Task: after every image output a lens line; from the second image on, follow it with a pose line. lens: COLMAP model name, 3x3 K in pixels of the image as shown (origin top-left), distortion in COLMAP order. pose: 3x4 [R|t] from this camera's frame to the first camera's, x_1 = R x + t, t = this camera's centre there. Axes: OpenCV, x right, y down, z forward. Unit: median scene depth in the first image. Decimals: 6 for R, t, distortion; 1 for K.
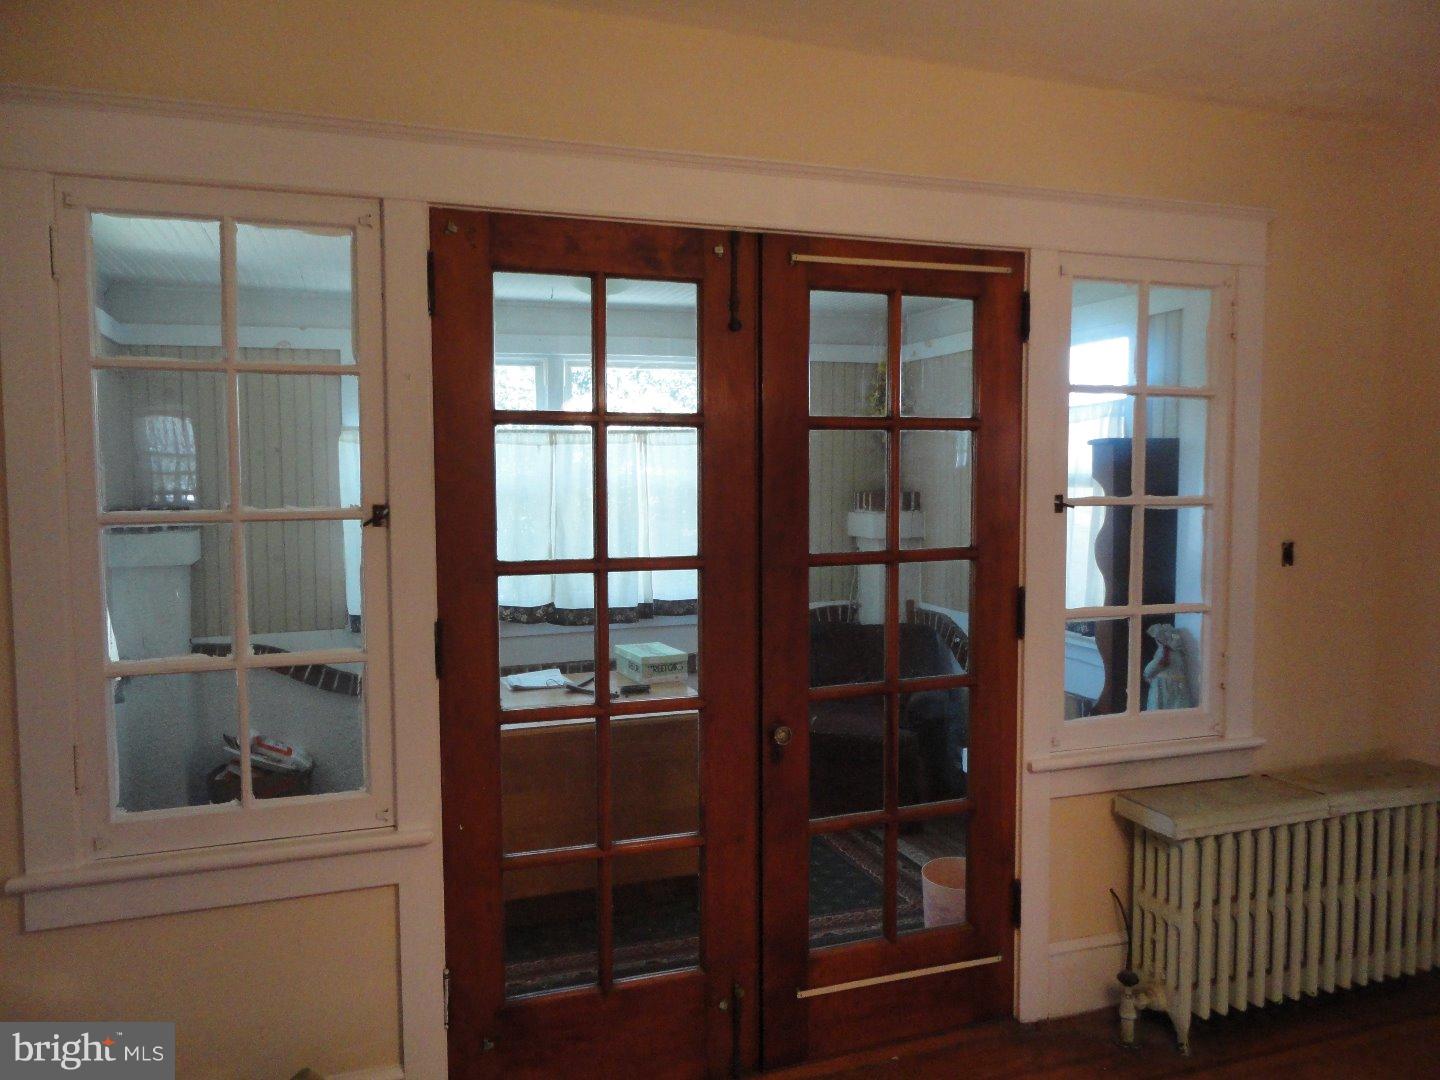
lens RADIAL K [[1048.4, 0, 719.5], [0, 1048.4, 534.9], [0, 0, 1]] dist [-0.026045, 0.029875]
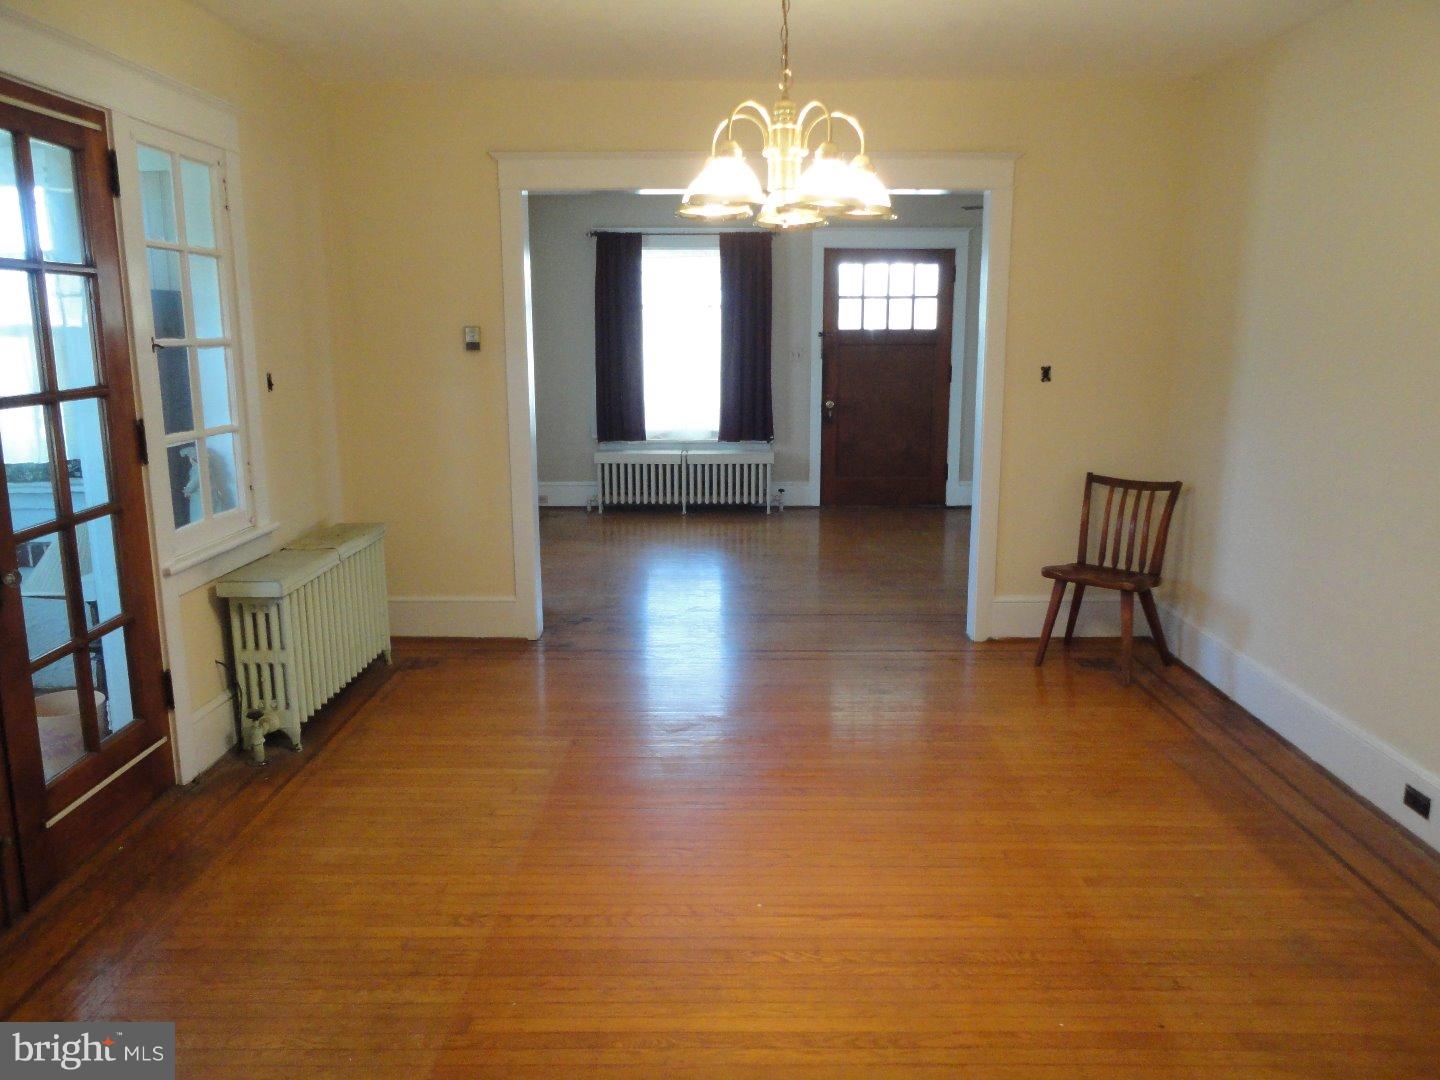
lens RADIAL K [[1048.7, 0, 713.0], [0, 1048.7, 529.4], [0, 0, 1]] dist [0.005876, 0.003533]
pose [[0.336330, -0.175710, 0.925207, -0.593941], [0.061470, 0.984441, 0.164613, 0.018837], [-0.939736, 0.001508, 0.341898, 0.019562]]
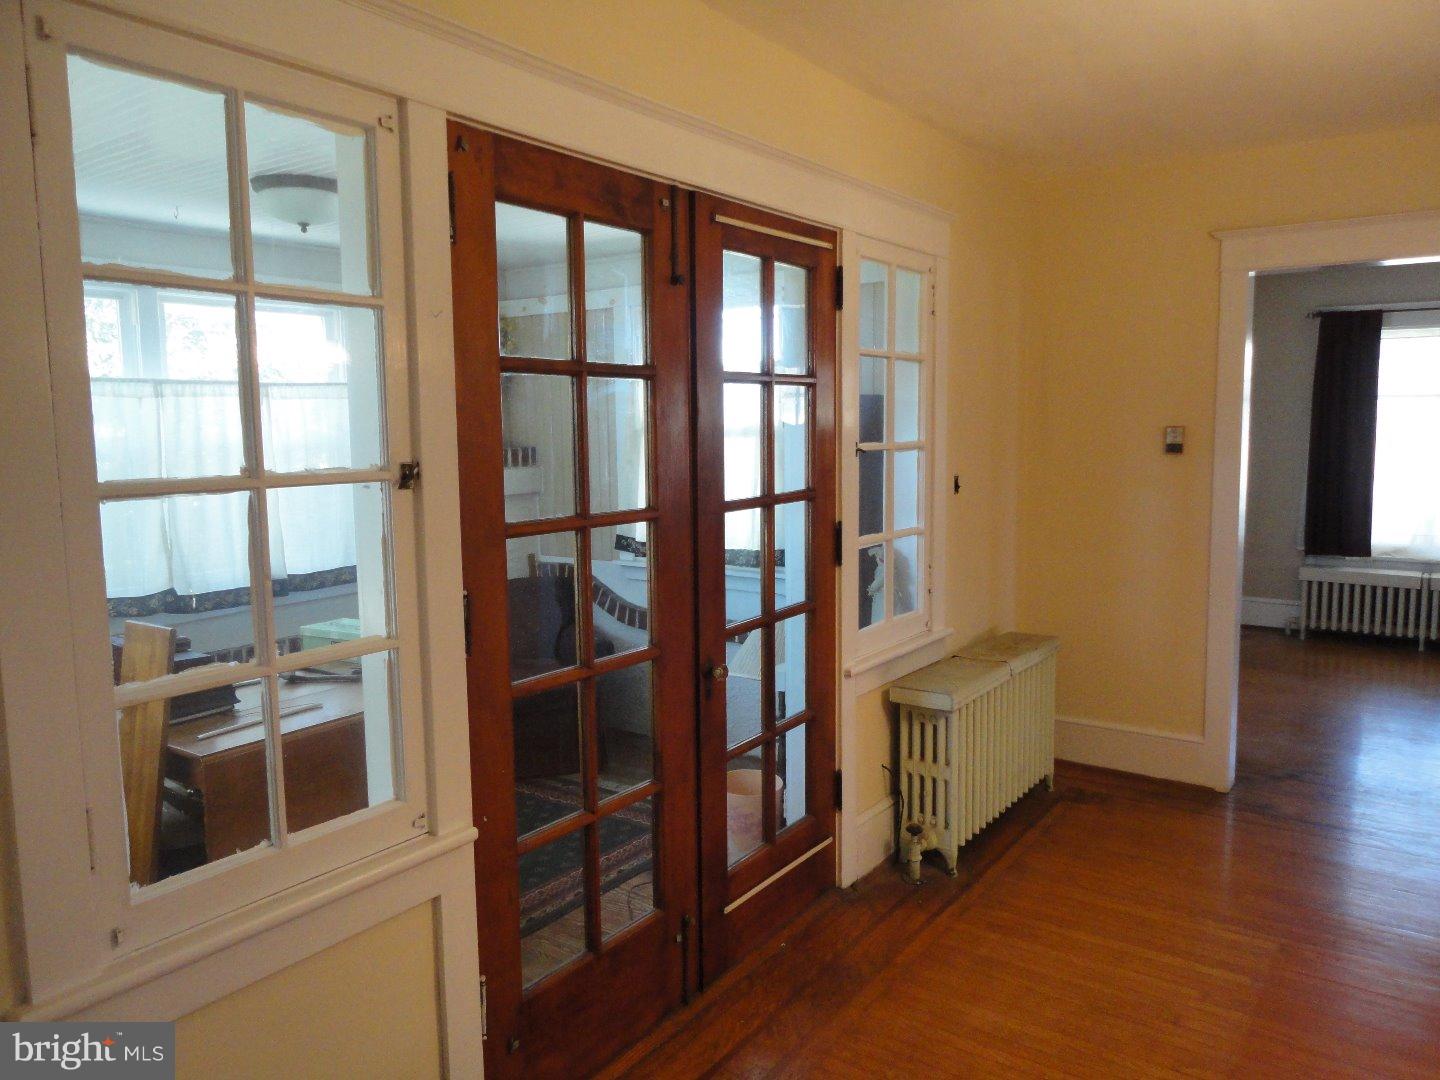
lens RADIAL K [[1048.4, 0, 719.5], [0, 1048.4, 534.9], [0, 0, 1]] dist [-0.026045, 0.029875]
pose [[0.810046, -0.068683, 0.582330, -0.509771], [0.046057, 0.997501, 0.053583, -0.003672], [-0.584555, -0.016584, 0.811185, 0.130761]]
